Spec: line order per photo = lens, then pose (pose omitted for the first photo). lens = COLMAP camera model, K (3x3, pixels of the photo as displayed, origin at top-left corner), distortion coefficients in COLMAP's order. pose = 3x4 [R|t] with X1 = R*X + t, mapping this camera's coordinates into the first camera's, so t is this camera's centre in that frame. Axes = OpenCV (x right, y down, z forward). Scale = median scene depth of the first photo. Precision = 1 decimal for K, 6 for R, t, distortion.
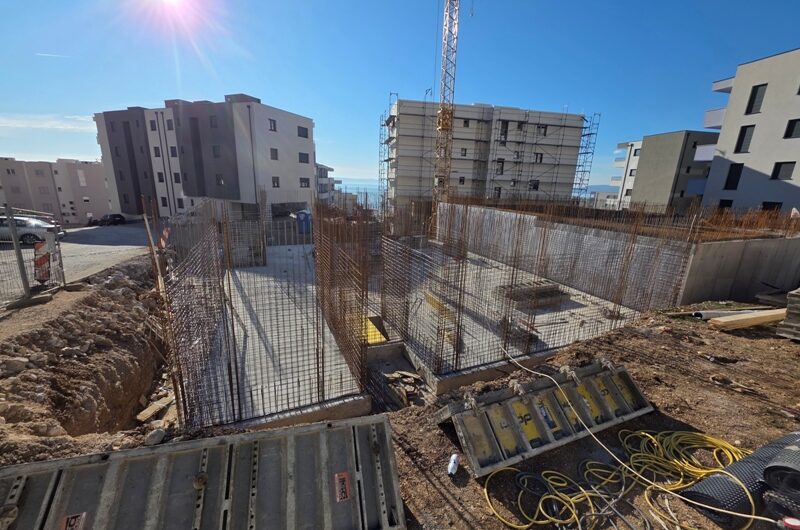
lens RADIAL K [[322.4, 0, 401.7], [0, 322.4, 263.6], [0, 0, 1]] dist [0.001908, 0.001072]
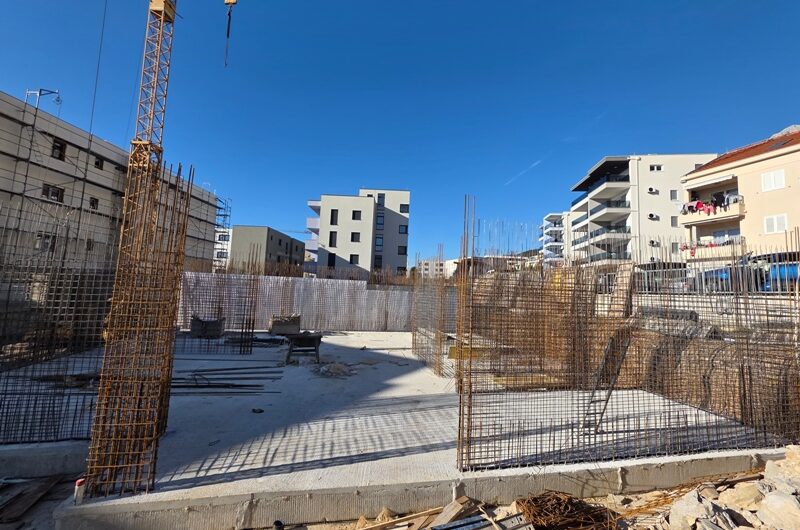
lens RADIAL K [[322.4, 0, 402.0], [0, 322.4, 259.8], [0, 0, 1]] dist [0.001908, 0.001072]
pose [[0.186350, 0.064664, 0.980353, -0.444125], [0.203336, 0.973689, -0.102876, -0.046295], [-0.961212, 0.218512, 0.168299, 0.412092]]
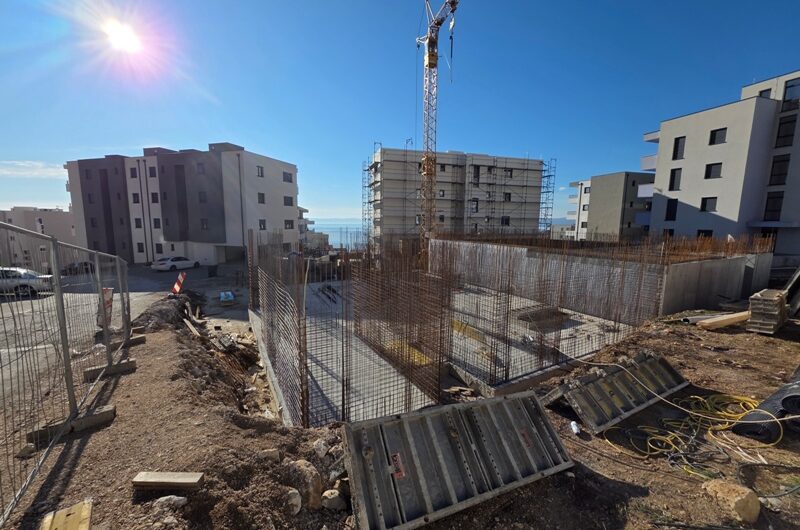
lens RADIAL K [[322.4, 0, 399.0], [0, 322.4, 261.9], [0, 0, 1]] dist [0.001908, 0.001072]
pose [[0.993878, -0.040091, 0.102955, -0.100391], [0.051941, 0.991992, -0.115129, 0.006029], [-0.097515, 0.119772, 0.988001, -0.052677]]
